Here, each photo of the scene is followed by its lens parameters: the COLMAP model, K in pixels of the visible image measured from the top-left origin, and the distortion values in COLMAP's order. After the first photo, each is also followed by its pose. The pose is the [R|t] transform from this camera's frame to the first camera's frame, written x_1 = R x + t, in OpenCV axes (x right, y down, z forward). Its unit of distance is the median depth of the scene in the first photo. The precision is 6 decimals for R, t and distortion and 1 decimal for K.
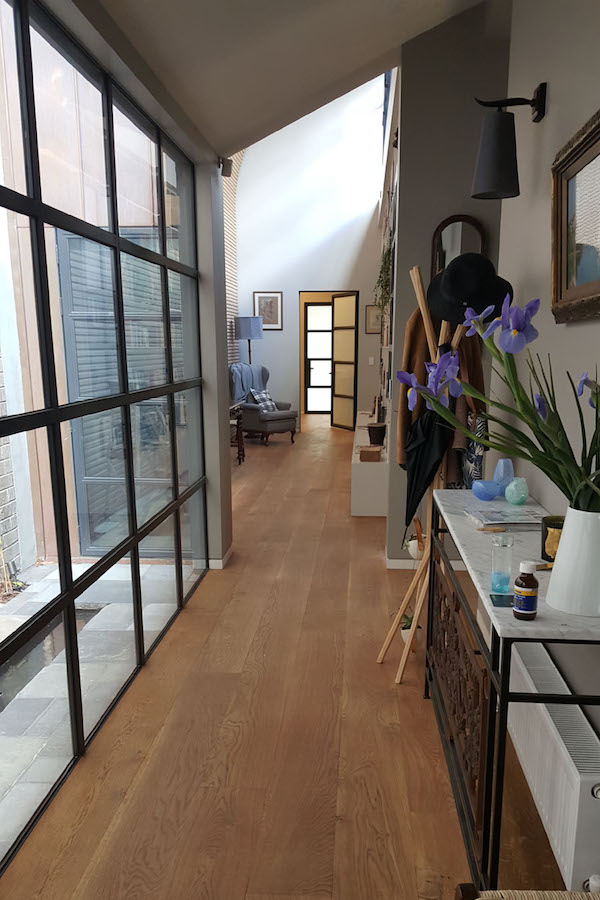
lens RADIAL K [[606.8, 0, 301.8], [0, 606.8, 450.5], [0, 0, 1]] dist [-0.001486, -0.000068]
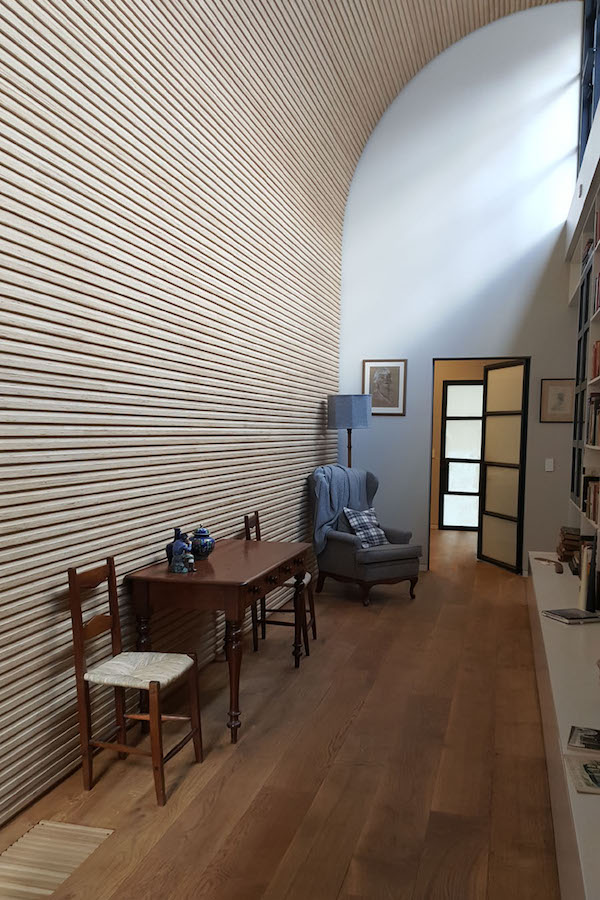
lens RADIAL K [[493.7, 0, 298.5], [0, 493.7, 452.2], [0, 0, 1]] dist [0.039545, 0.000413]
pose [[0.958009, 0.029184, -0.285250, 0.011840], [-0.065446, 0.990803, -0.118431, -0.083119], [0.279171, 0.132126, 0.951108, 0.437040]]
